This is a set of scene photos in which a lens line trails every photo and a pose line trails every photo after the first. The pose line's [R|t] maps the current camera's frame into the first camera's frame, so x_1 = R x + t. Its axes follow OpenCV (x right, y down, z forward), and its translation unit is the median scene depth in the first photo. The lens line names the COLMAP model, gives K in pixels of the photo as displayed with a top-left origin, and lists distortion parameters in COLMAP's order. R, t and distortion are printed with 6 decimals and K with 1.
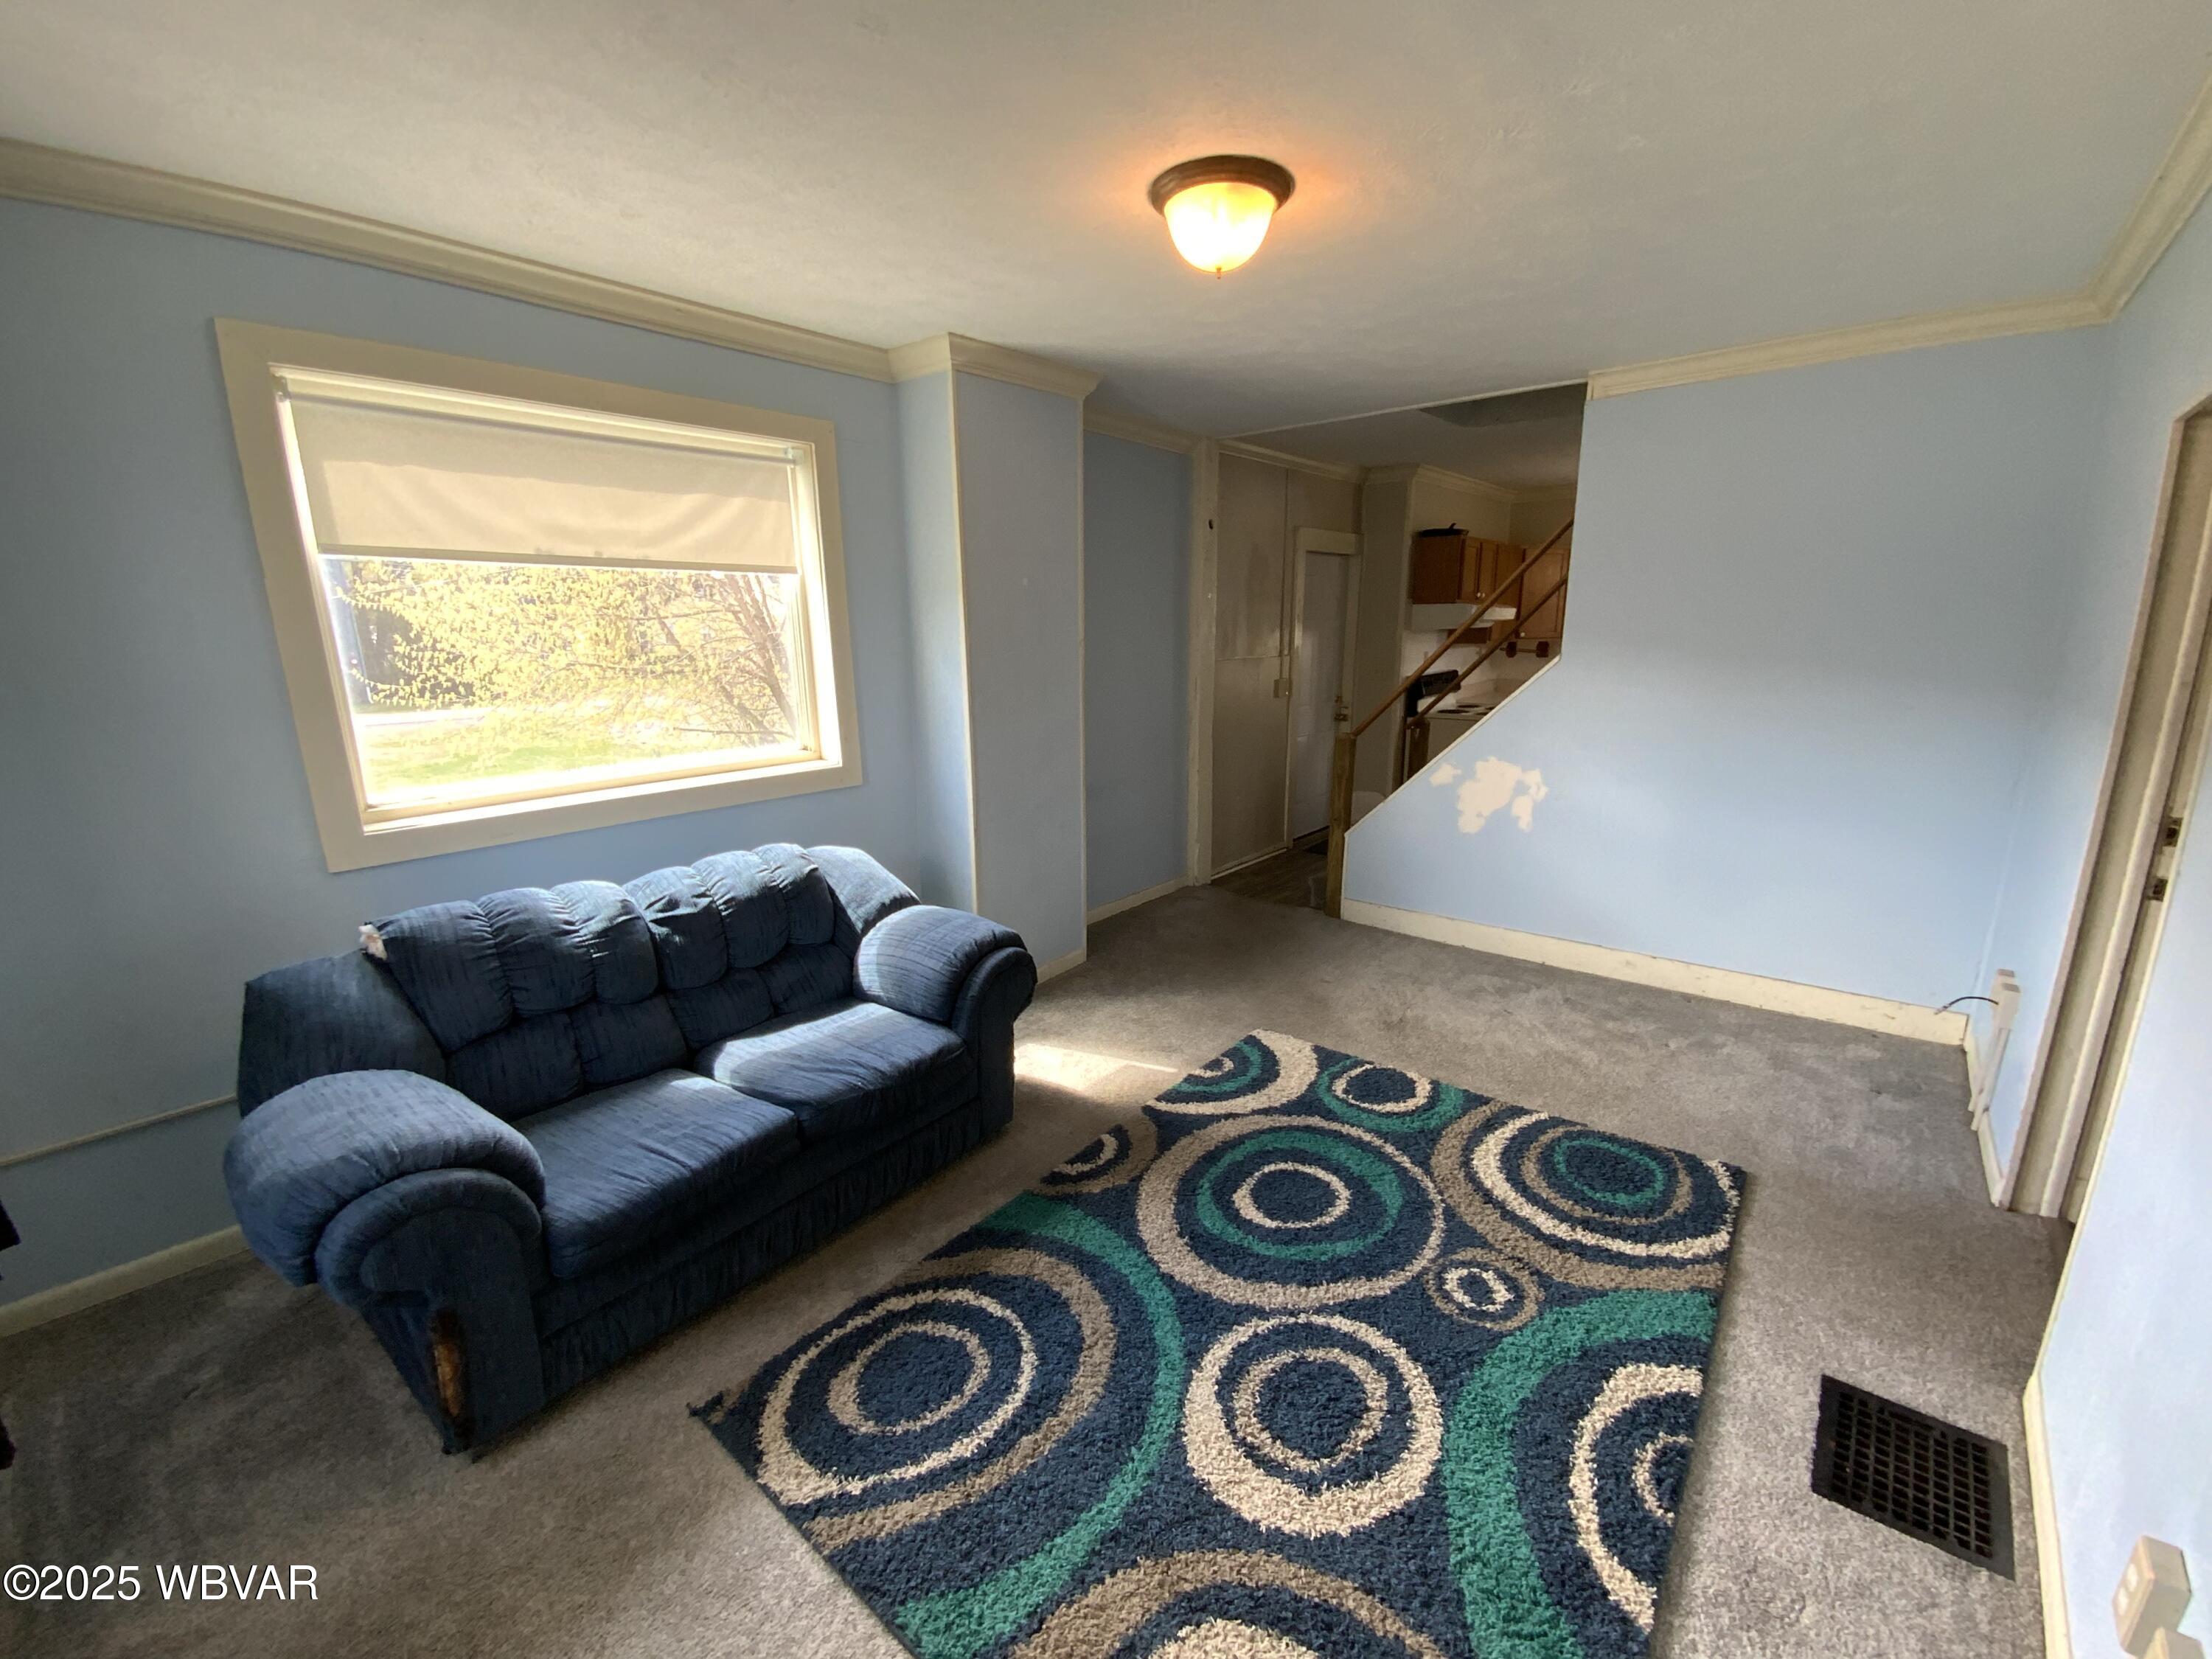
lens RADIAL K [[902.9, 0, 1106.0], [0, 902.9, 829.5], [0, 0, 1]] dist [0.014606, -0.018061]
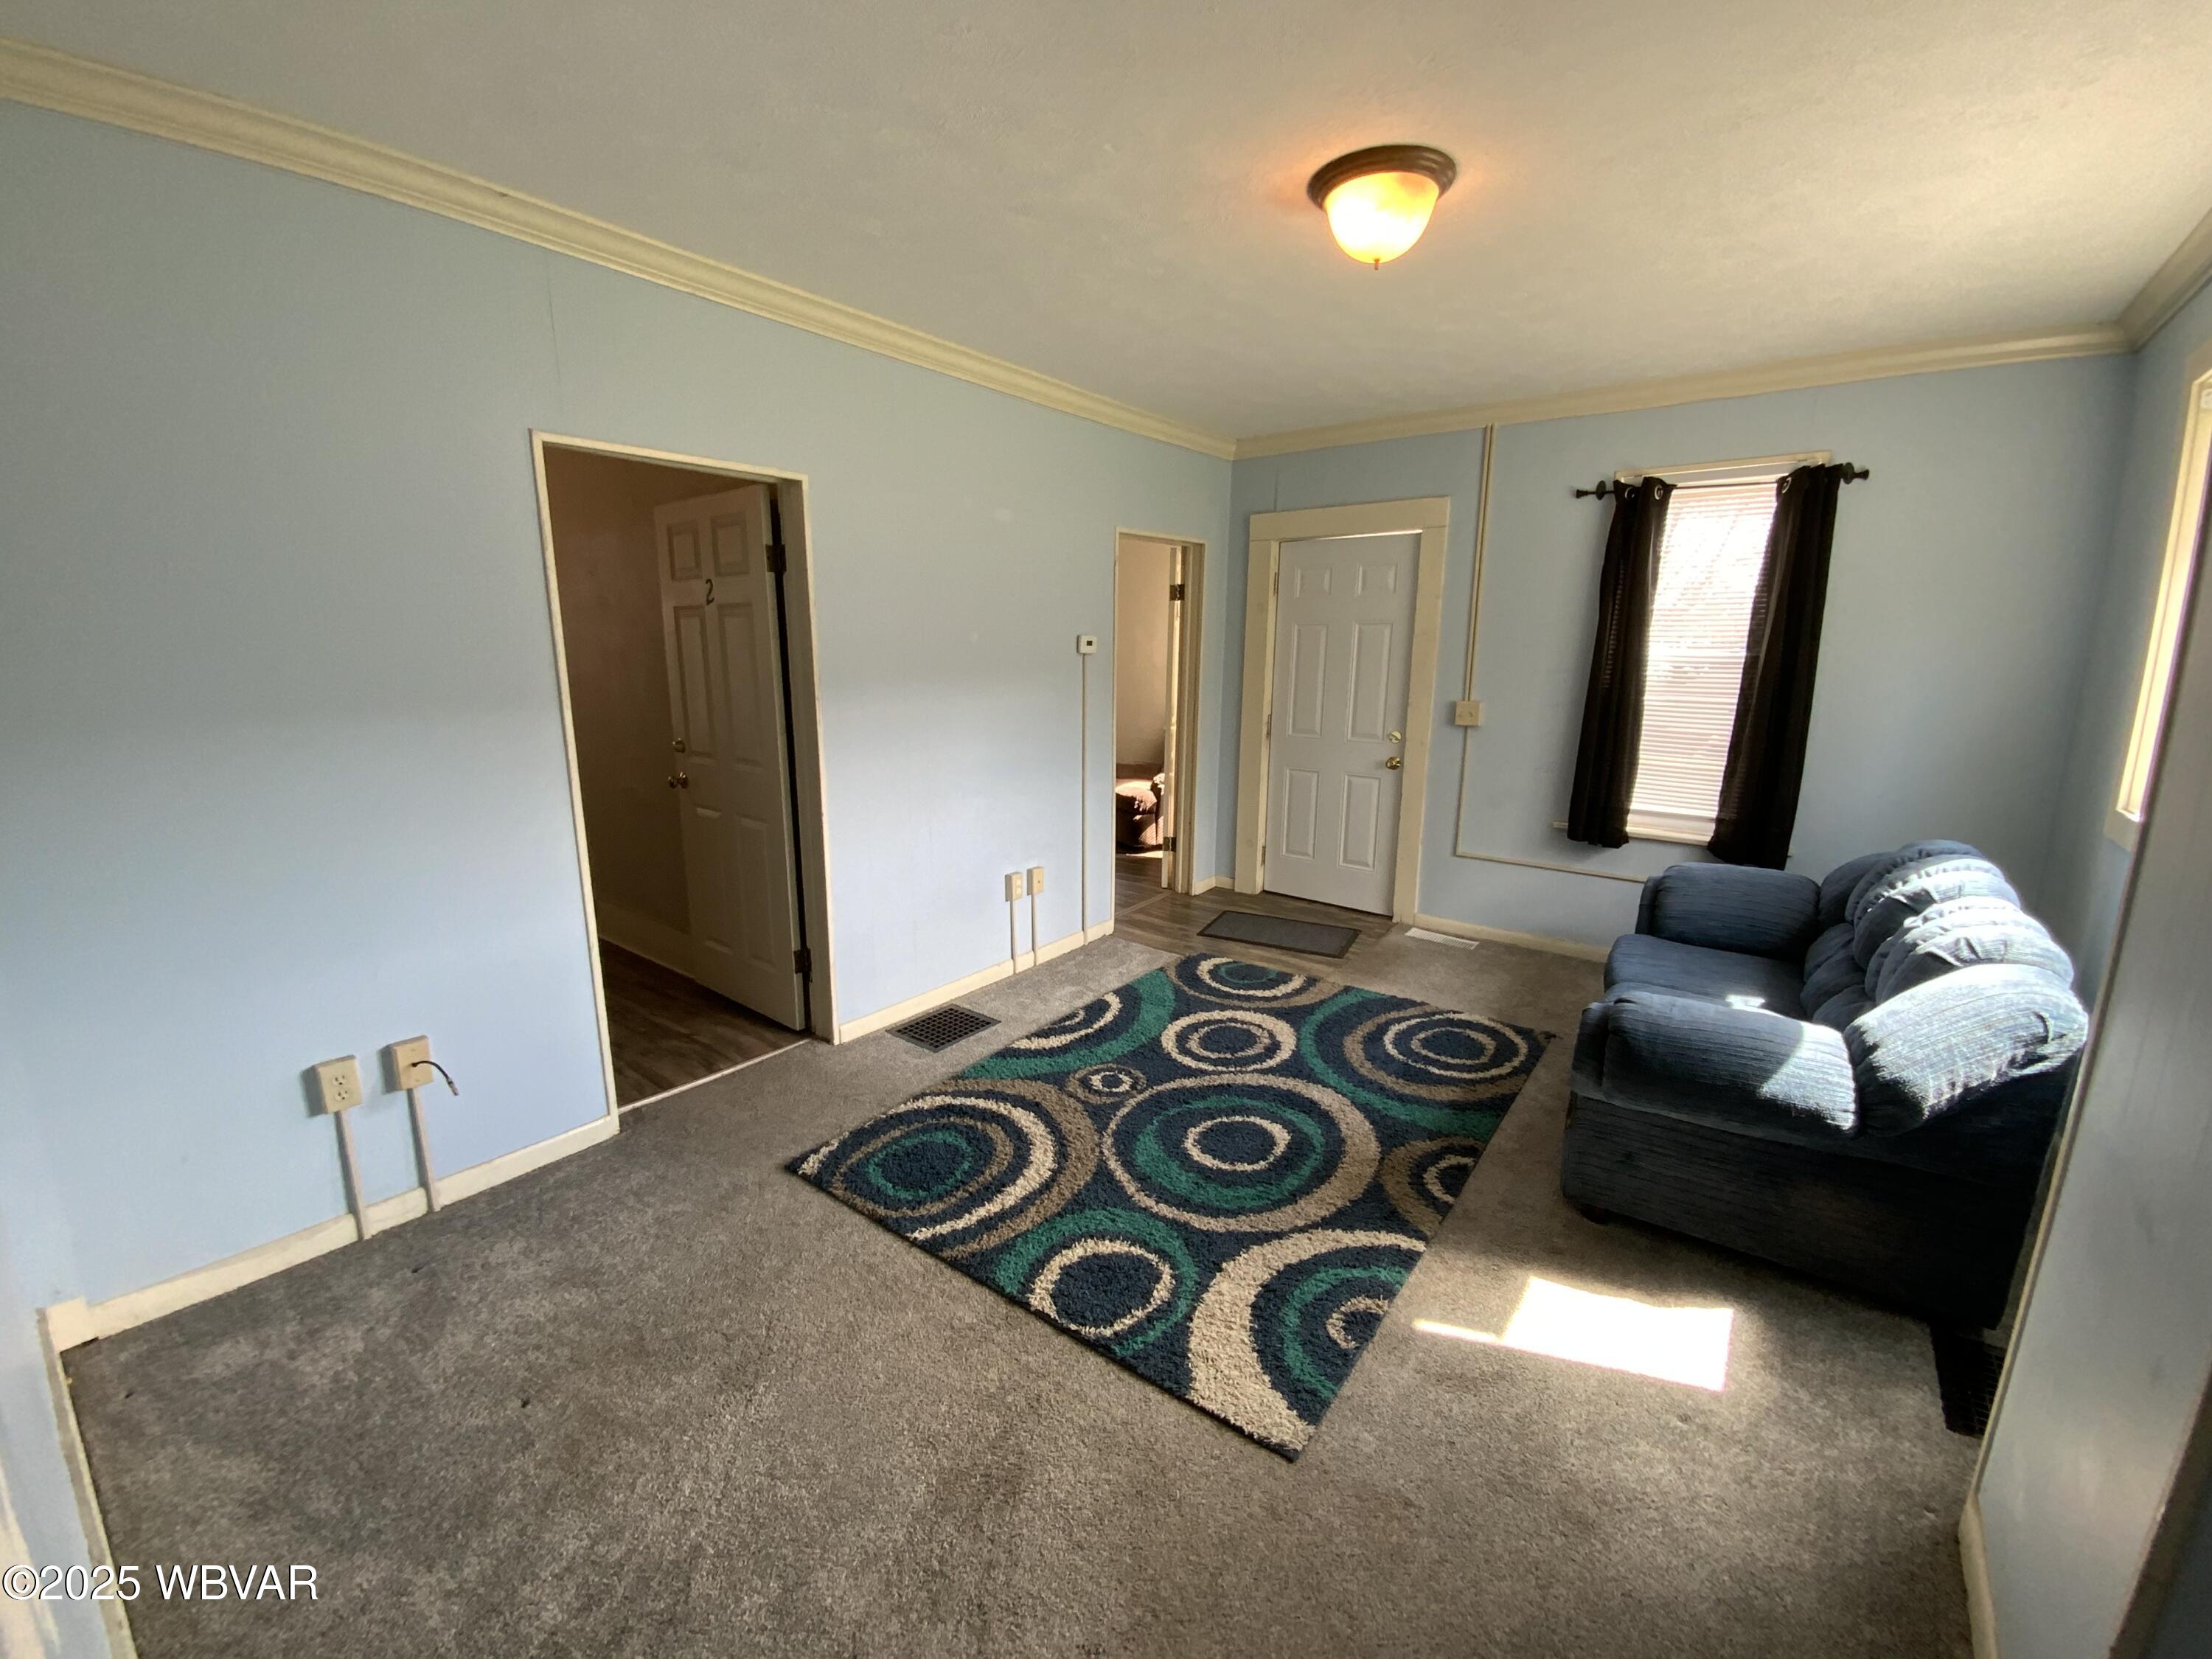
lens RADIAL K [[902.9, 0, 1106.0], [0, 902.9, 829.5], [0, 0, 1]] dist [0.014606, -0.018061]
pose [[-0.998994, 0.015617, -0.042033, 0.414037], [-0.003487, 0.907491, 0.420057, -0.402065], [0.044704, 0.419781, -0.906524, 1.872090]]
